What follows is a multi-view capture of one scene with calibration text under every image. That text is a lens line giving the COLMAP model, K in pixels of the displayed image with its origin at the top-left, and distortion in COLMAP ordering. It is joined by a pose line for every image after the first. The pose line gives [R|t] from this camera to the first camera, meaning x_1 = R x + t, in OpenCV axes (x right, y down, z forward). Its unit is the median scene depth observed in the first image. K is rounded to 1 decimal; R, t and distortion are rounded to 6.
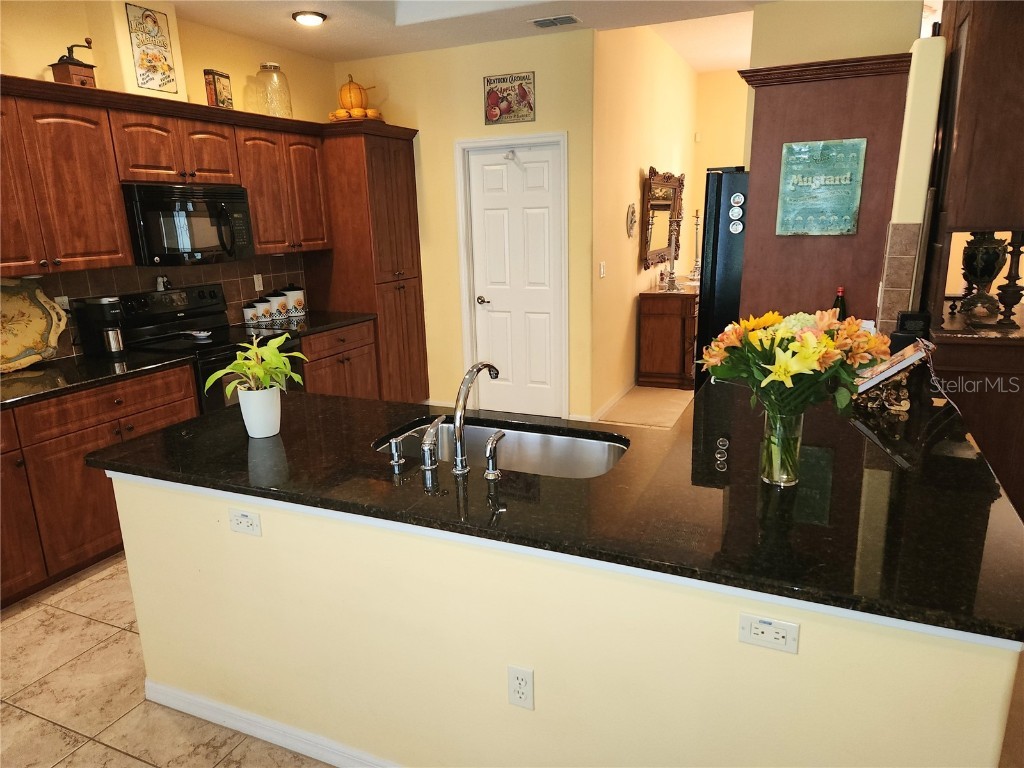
lens RADIAL K [[689.2, 0, 512.9], [0, 689.2, 389.2], [0, 0, 1]] dist [0.076064, -0.055346]
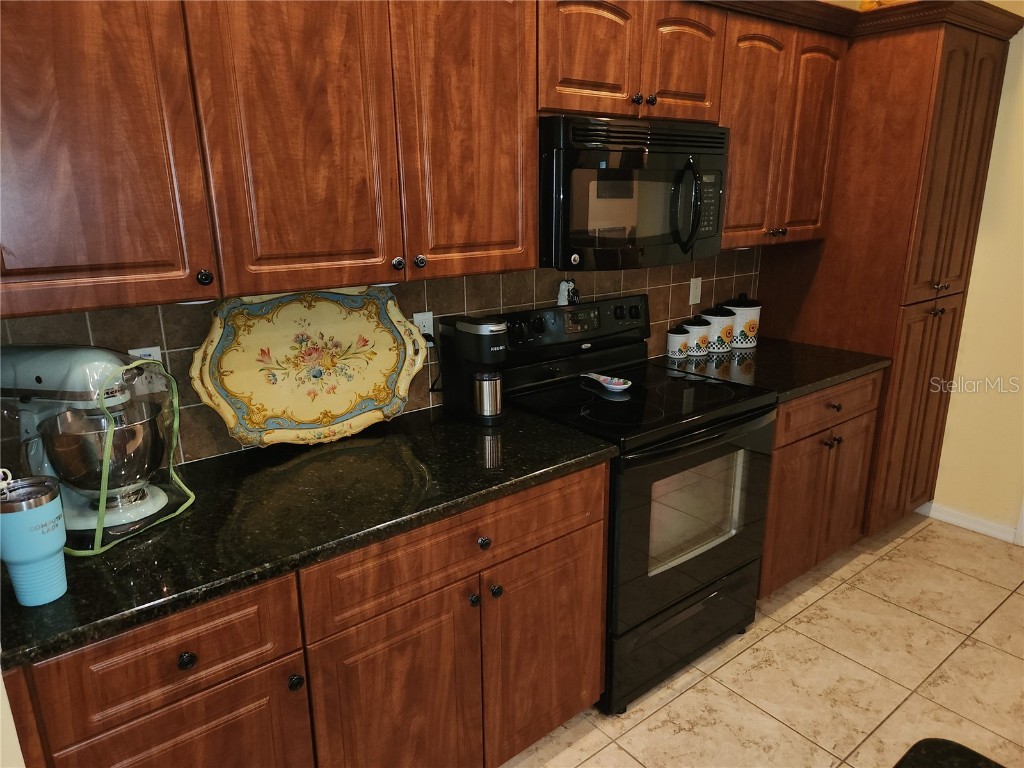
lens RADIAL K [[689.2, 0, 514.6], [0, 689.2, 386.4], [0, 0, 1]] dist [0.076064, -0.055346]
pose [[0.890909, 0.139098, -0.432357, -0.310010], [-0.126467, 0.990274, 0.057993, -0.114157], [0.436219, 0.003012, 0.899836, 0.507252]]
